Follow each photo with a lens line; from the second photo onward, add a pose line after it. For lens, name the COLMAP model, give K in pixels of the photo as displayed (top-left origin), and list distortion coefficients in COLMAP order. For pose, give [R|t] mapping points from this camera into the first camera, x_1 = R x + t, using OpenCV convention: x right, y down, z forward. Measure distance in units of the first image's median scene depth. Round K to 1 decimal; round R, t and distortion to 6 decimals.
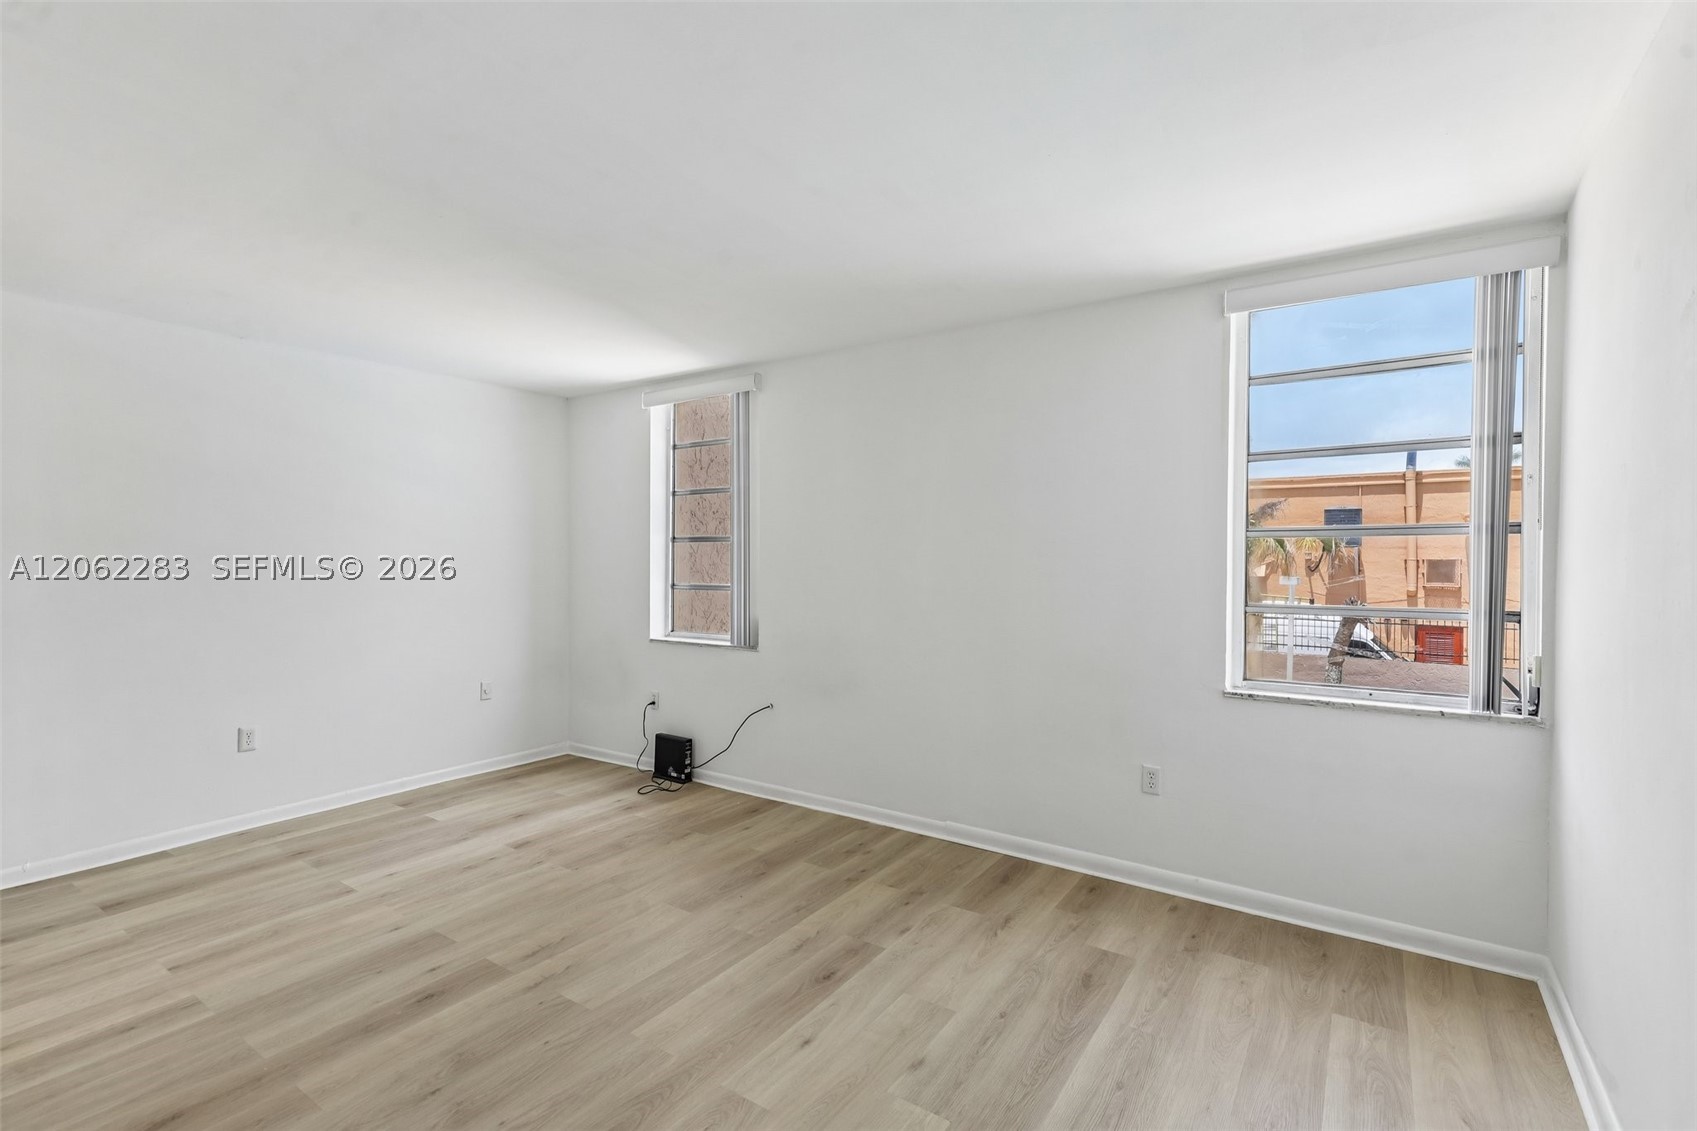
lens RADIAL K [[773.5, 0, 859.4], [0, 773.5, 556.7], [0, 0, 1]] dist [0.017649, -0.000681]
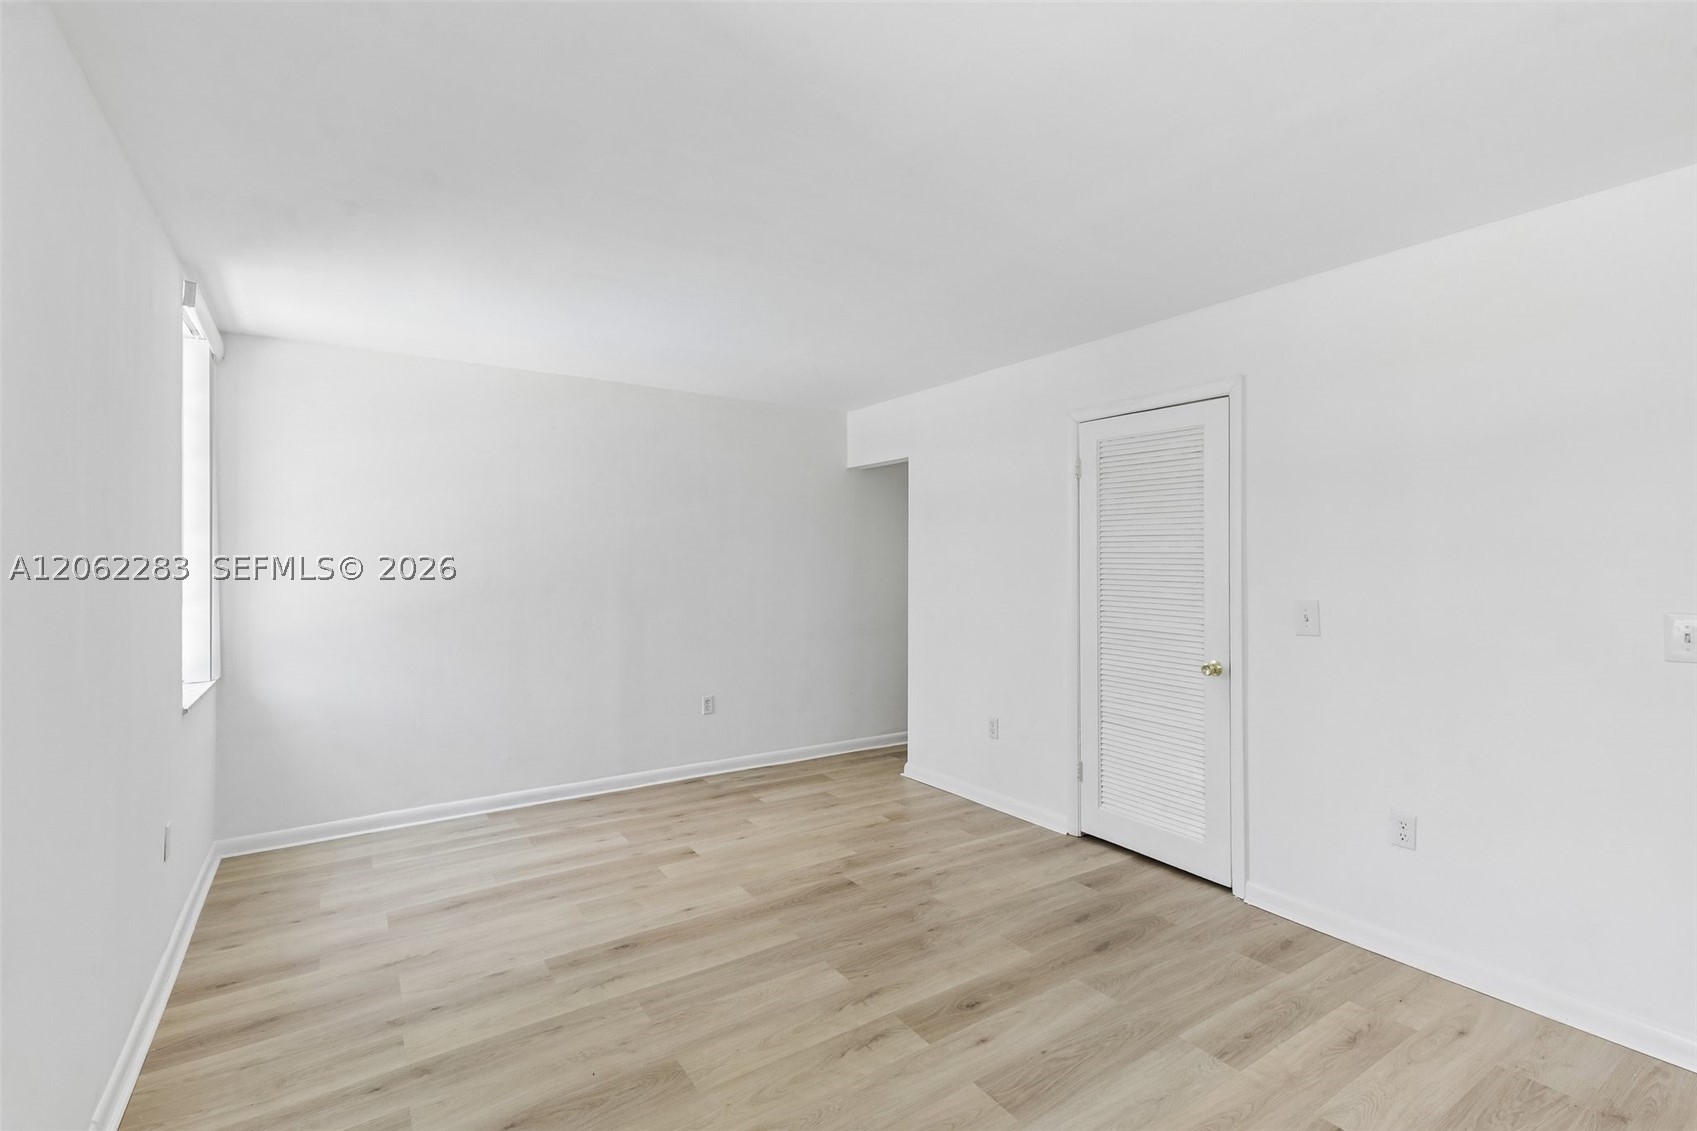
lens RADIAL K [[763.8, 0, 856.0], [0, 763.8, 560.6], [0, 0, 1]] dist [0.024651, -0.009772]
pose [[-0.927229, 0.002259, 0.374488, -0.634531], [0.005298, 0.999961, 0.007088, -0.006829], [-0.374457, 0.008556, -0.927205, 1.584552]]
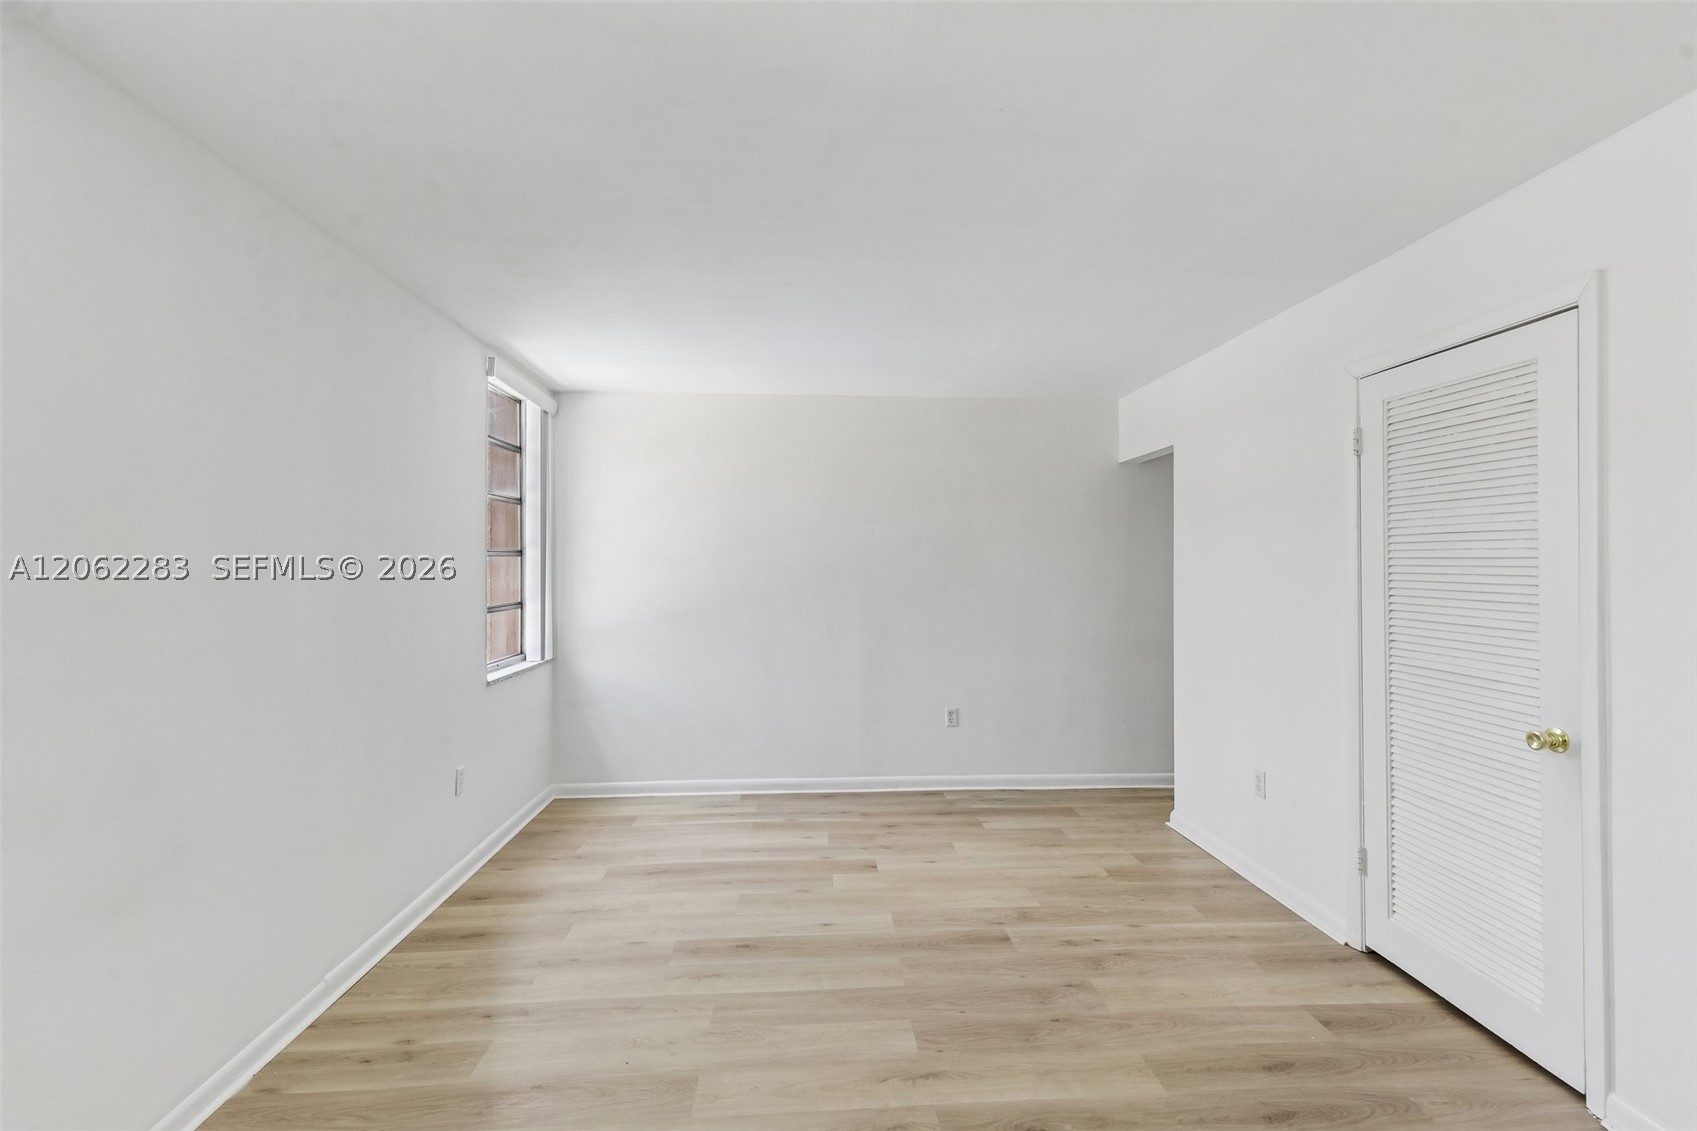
lens RADIAL K [[763.8, 0, 856.0], [0, 763.8, 560.6], [0, 0, 1]] dist [0.024651, -0.009772]
pose [[-0.614350, 0.007784, 0.788995, -0.860160], [0.010127, 0.999947, -0.001980, -0.009820], [-0.788969, 0.006773, -0.614396, 1.309907]]
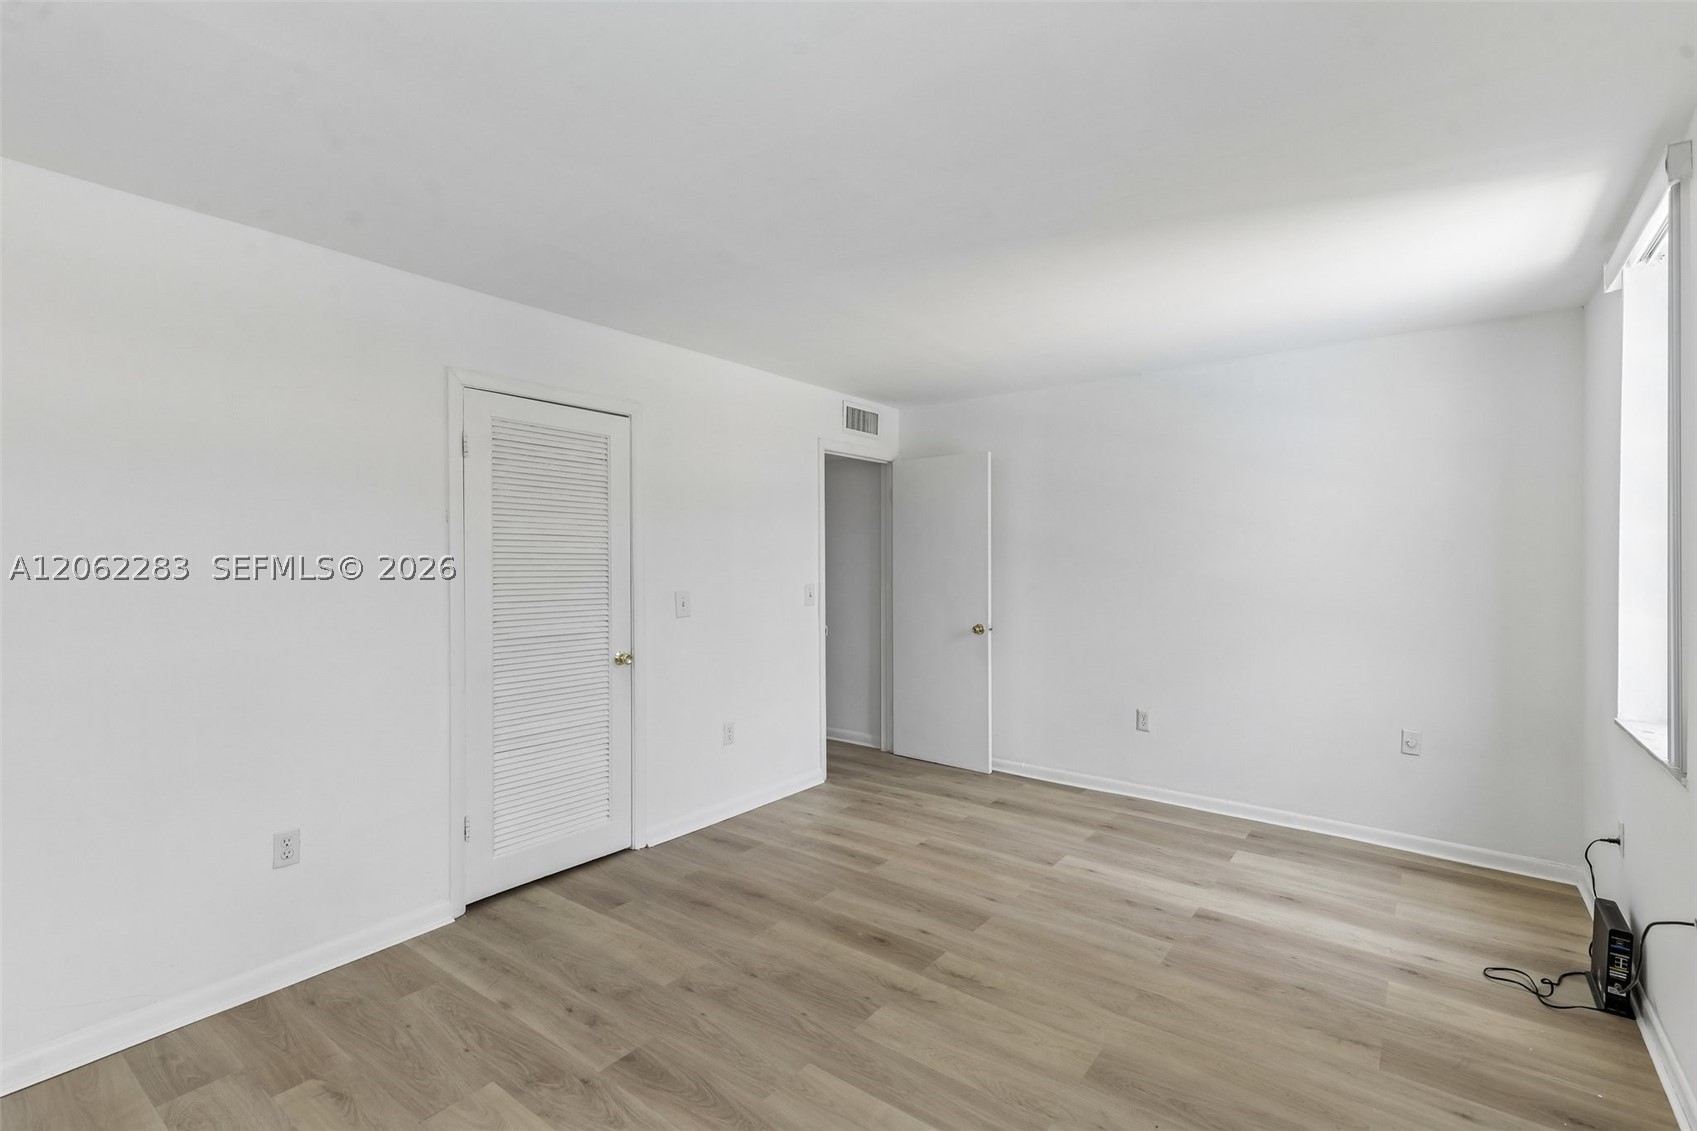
lens RADIAL K [[763.8, 0, 856.0], [0, 763.8, 560.6], [0, 0, 1]] dist [0.024651, -0.009772]
pose [[-0.050988, 0.002884, -0.998695, 0.477553], [-0.006797, 0.999972, 0.003234, -0.004000], [0.998676, 0.006953, -0.050967, 0.824947]]
